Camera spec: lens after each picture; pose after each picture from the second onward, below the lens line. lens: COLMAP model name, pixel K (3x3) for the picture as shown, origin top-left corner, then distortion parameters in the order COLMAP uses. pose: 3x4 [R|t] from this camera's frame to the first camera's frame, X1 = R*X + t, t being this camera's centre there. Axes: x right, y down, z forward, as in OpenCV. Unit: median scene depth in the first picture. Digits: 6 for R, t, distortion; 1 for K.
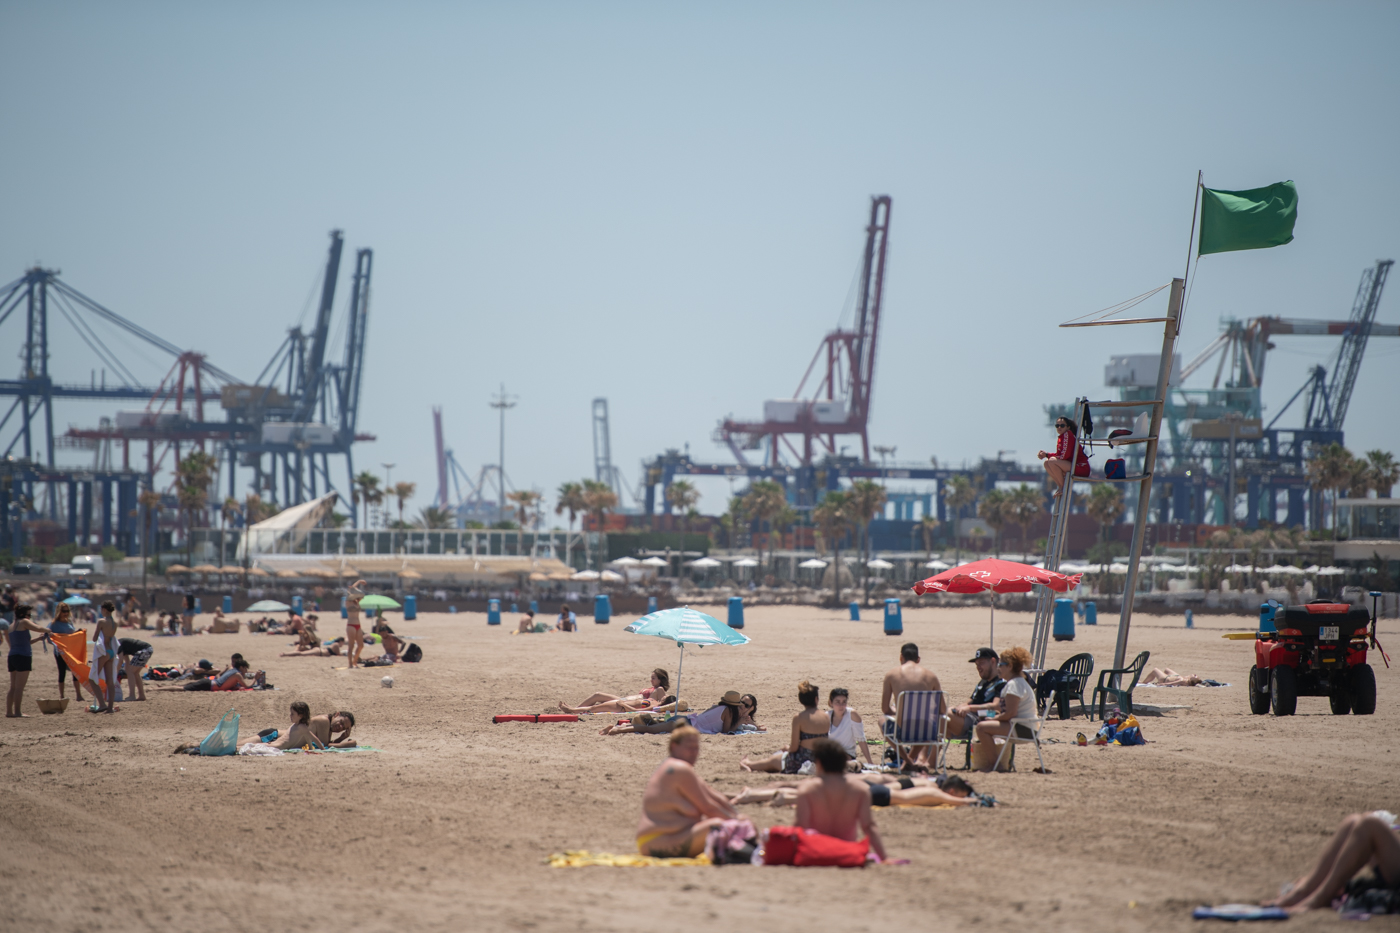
lens RADIAL K [[8069.9, 0, 699.9], [0, 8069.9, 465.8], [0, 0, 1]] dist [3.227939, 0.000000]
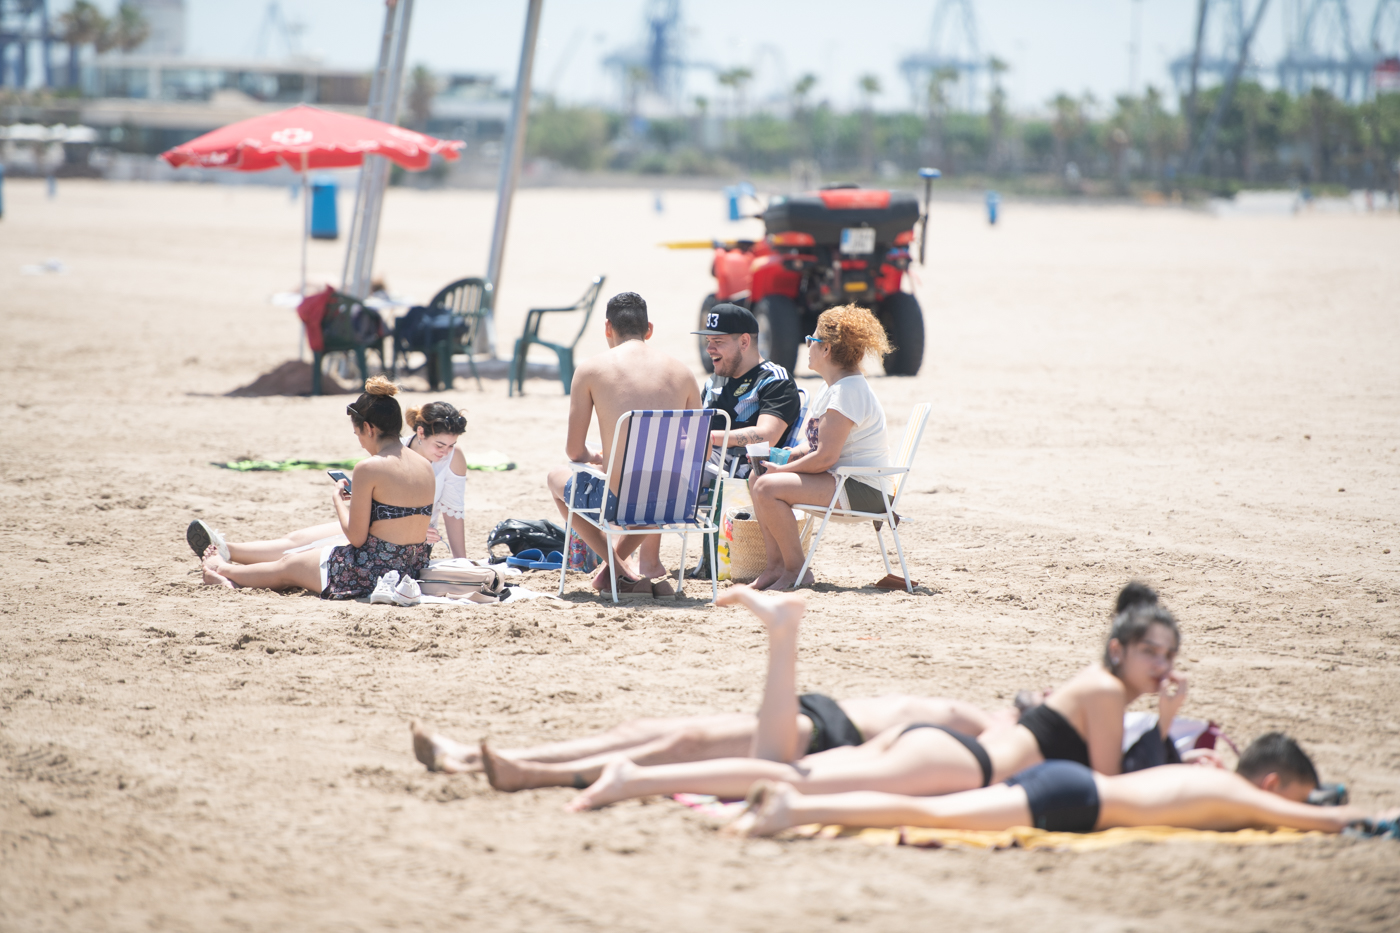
lens RADIAL K [[8069.9, 0, 699.8], [0, 8069.9, 465.4], [0, 0, 1]] dist [3.227939, 0.000000]
pose [[0.986514, 0.004036, 0.163624, -0.039927], [-0.012704, 0.998568, 0.051965, 0.008545], [-0.163180, -0.053343, 0.985153, 0.574088]]
